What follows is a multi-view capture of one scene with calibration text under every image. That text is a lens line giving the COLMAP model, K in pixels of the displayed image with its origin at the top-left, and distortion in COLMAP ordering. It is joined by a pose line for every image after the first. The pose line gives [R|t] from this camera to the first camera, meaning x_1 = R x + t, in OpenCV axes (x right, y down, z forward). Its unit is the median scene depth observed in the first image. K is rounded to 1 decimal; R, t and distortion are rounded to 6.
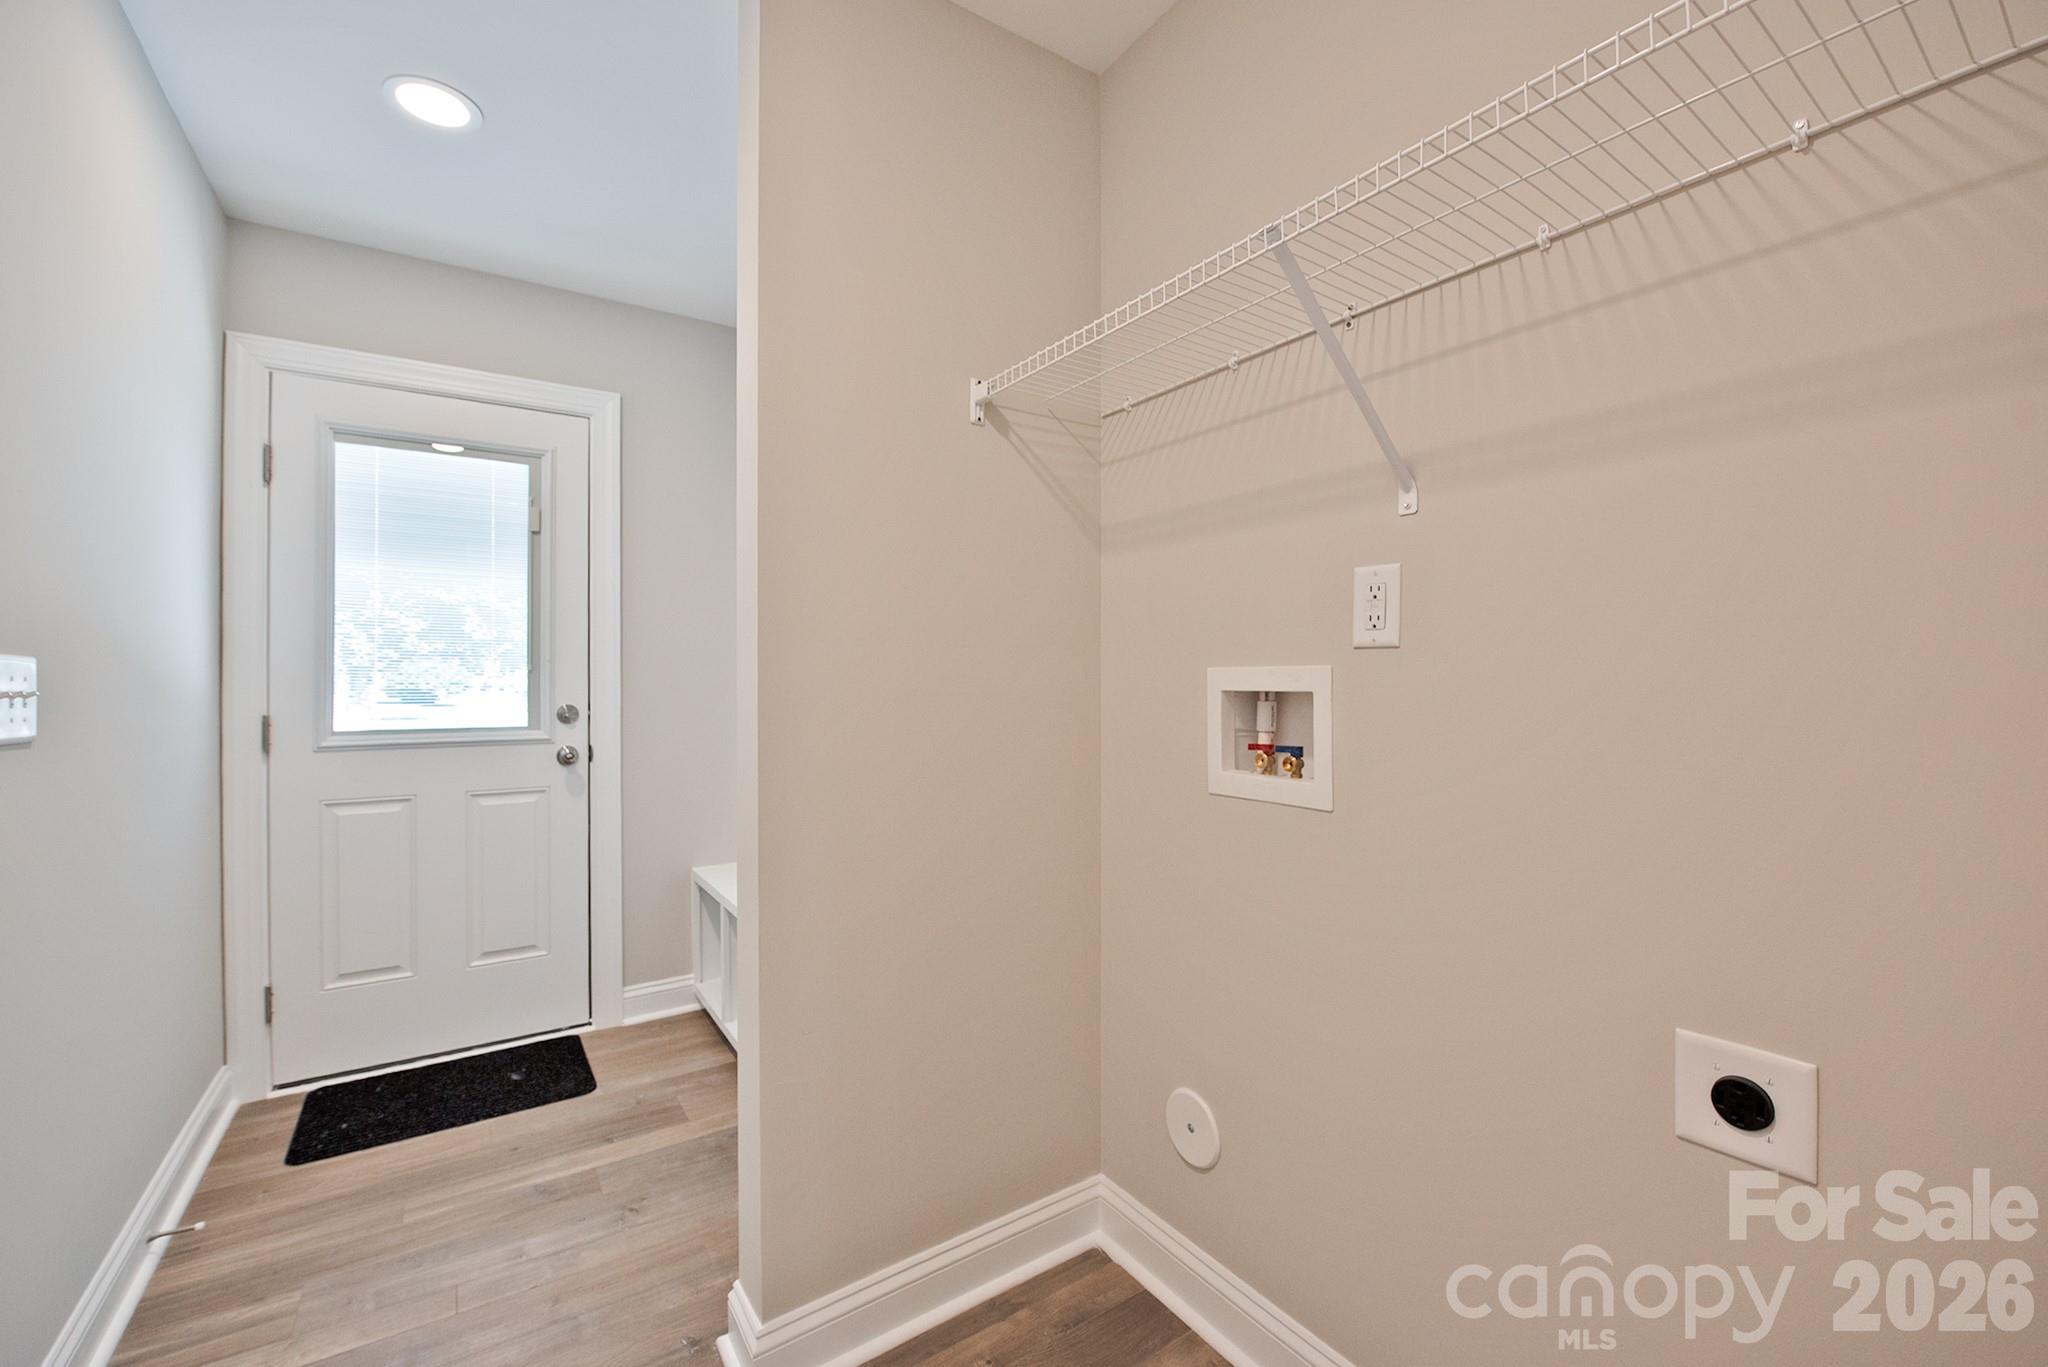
lens RADIAL K [[829.1, 0, 1061.5], [0, 829.1, 688.3], [0, 0, 1]] dist [-0.012723, -0.000064]
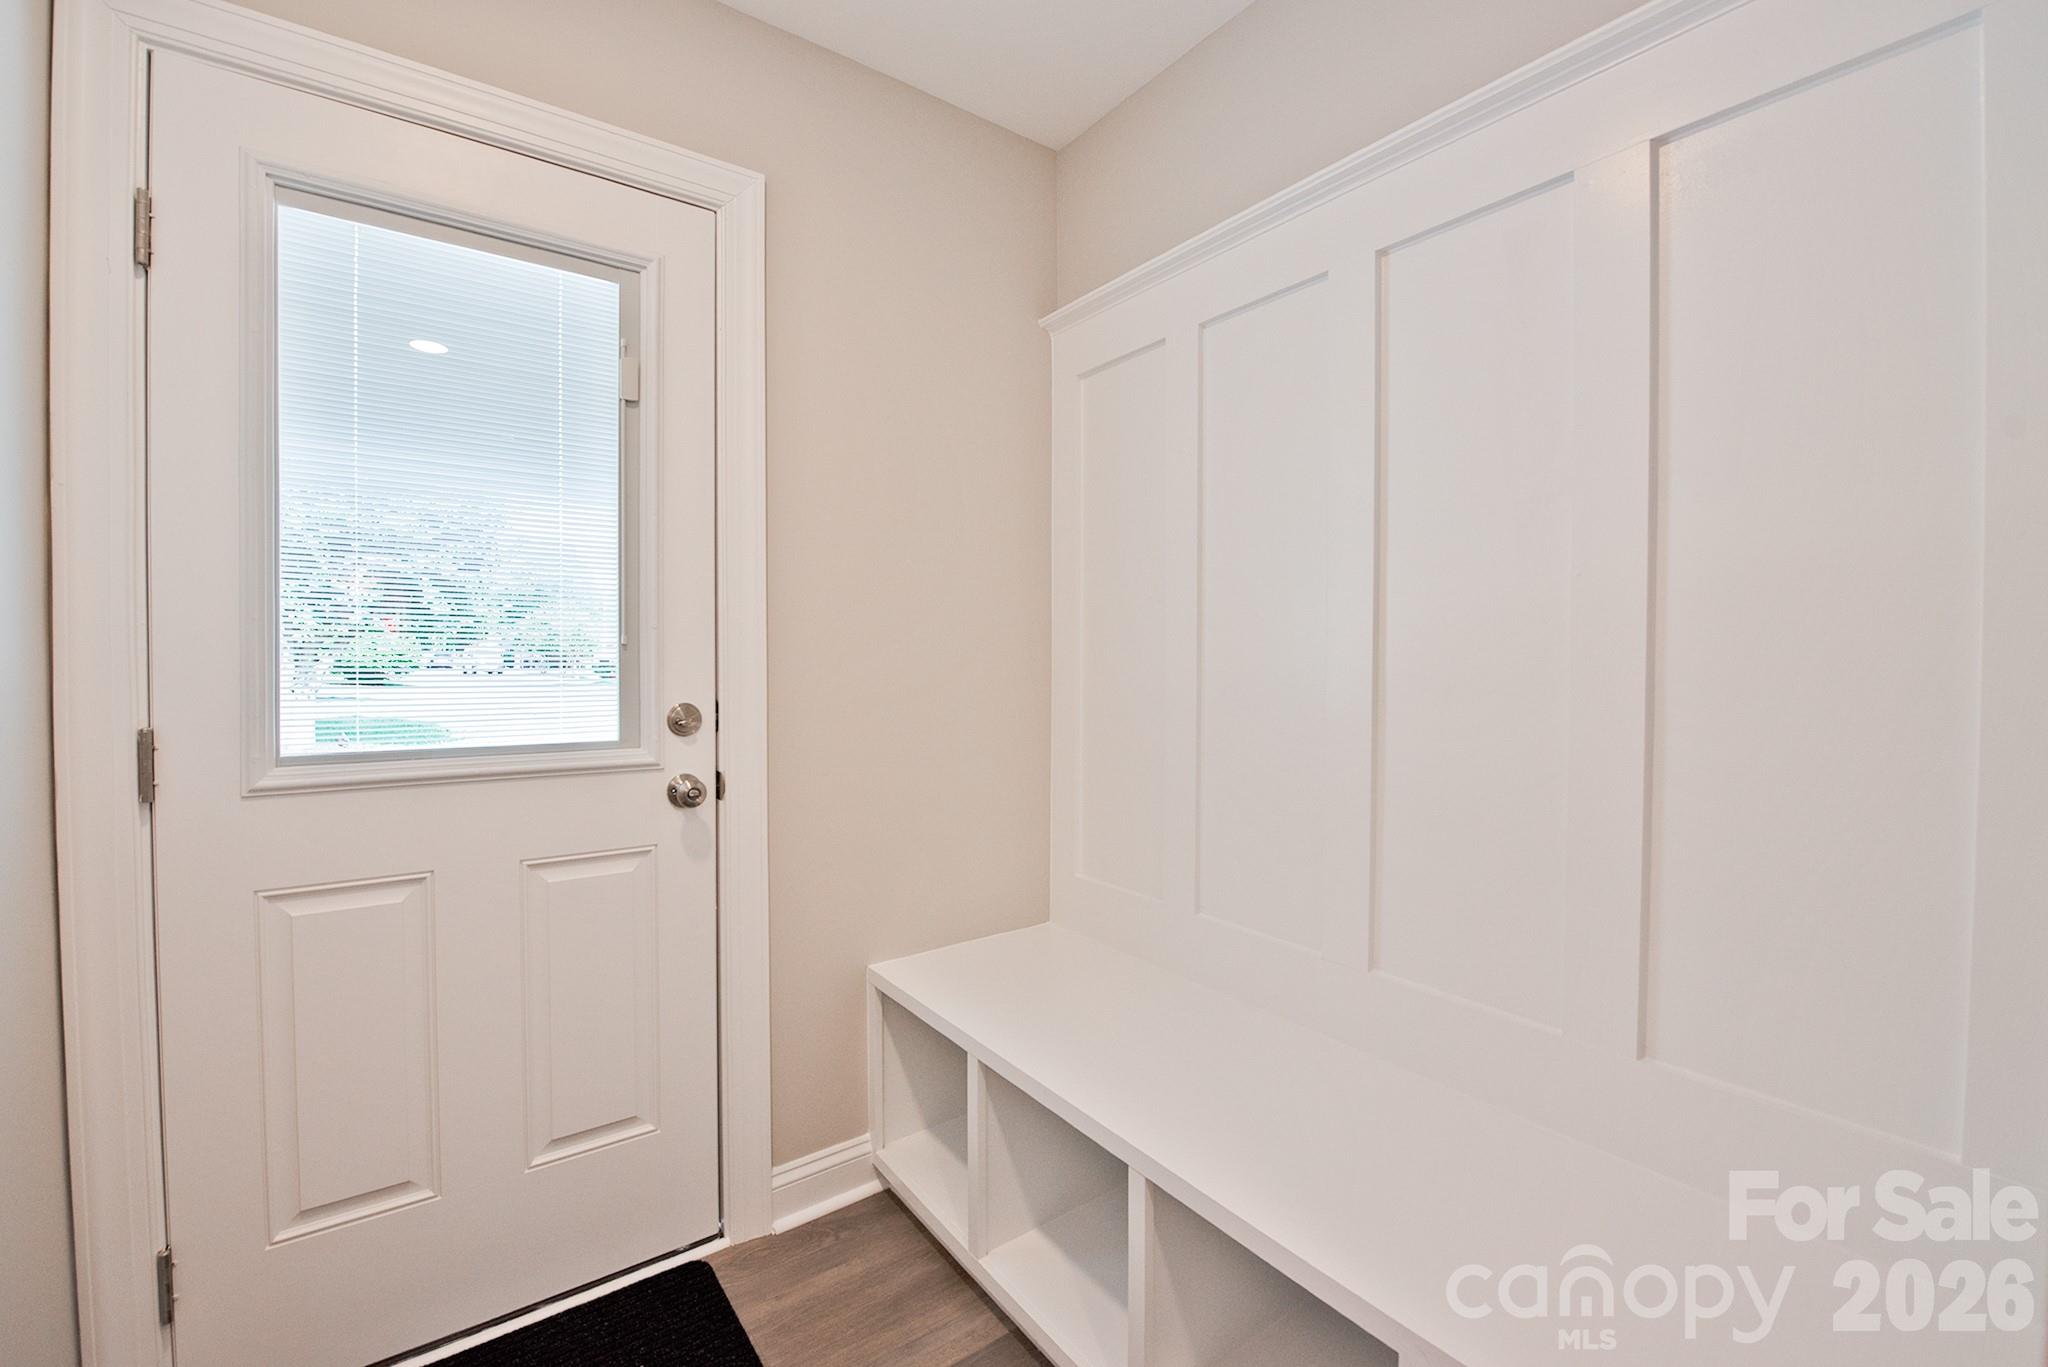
lens RADIAL K [[834.0, 0, 1027.5], [0, 834.0, 686.7], [0, 0, 1]] dist [-0.017505, -0.000210]
pose [[0.999880, 0.003575, 0.015097, -0.370274], [-0.003885, 0.999781, 0.020550, -0.004956], [-0.015020, -0.020606, 0.999675, 0.416145]]
